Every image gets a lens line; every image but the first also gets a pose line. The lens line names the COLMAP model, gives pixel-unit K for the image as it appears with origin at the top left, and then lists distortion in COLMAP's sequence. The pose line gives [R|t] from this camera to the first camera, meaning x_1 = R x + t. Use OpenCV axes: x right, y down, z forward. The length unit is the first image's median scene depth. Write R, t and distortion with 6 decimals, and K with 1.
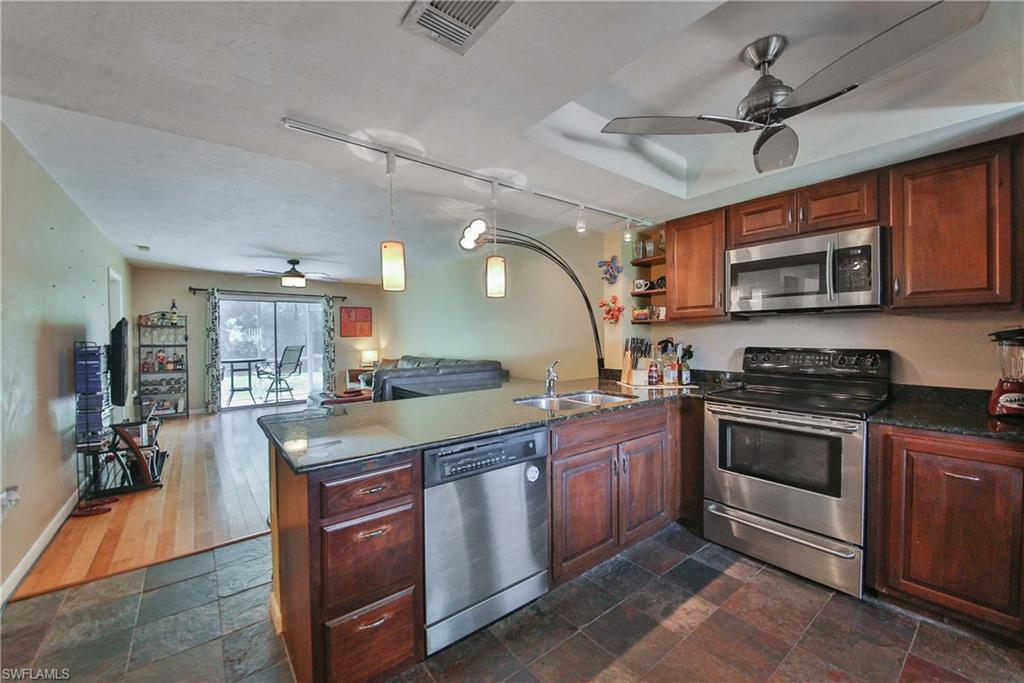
lens RADIAL K [[404.4, 0, 519.1], [0, 404.4, 345.0], [0, 0, 1]] dist [0.002279, 0.000052]
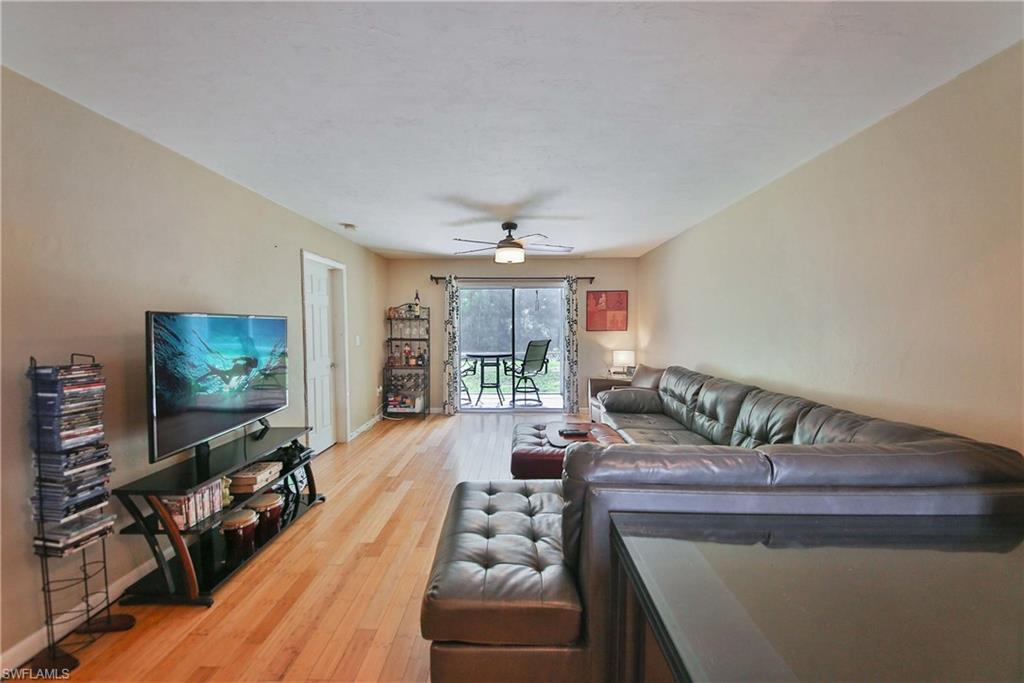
lens RADIAL K [[378.7, 0, 515.7], [0, 378.7, 339.8], [0, 0, 1]] dist [0.001353, -0.000156]
pose [[0.777151, 0.031557, -0.628522, -0.120242], [-0.018050, 0.999449, 0.027863, -0.025286], [0.629055, -0.010309, 0.777293, 0.446694]]
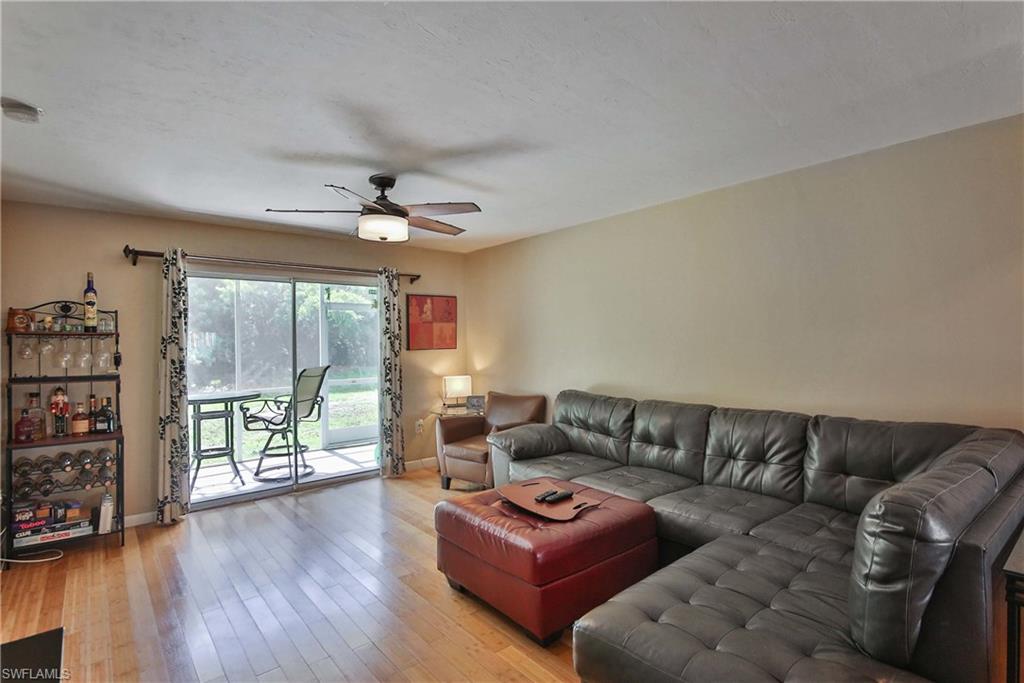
lens RADIAL K [[494.7, 0, 514.3], [0, 494.7, 342.3], [0, 0, 1]] dist [0.001635, -0.003388]
pose [[0.999574, -0.005651, 0.028641, -0.389545], [0.006086, 0.999867, -0.015143, -0.025034], [-0.028552, 0.015311, 0.999475, 0.430846]]
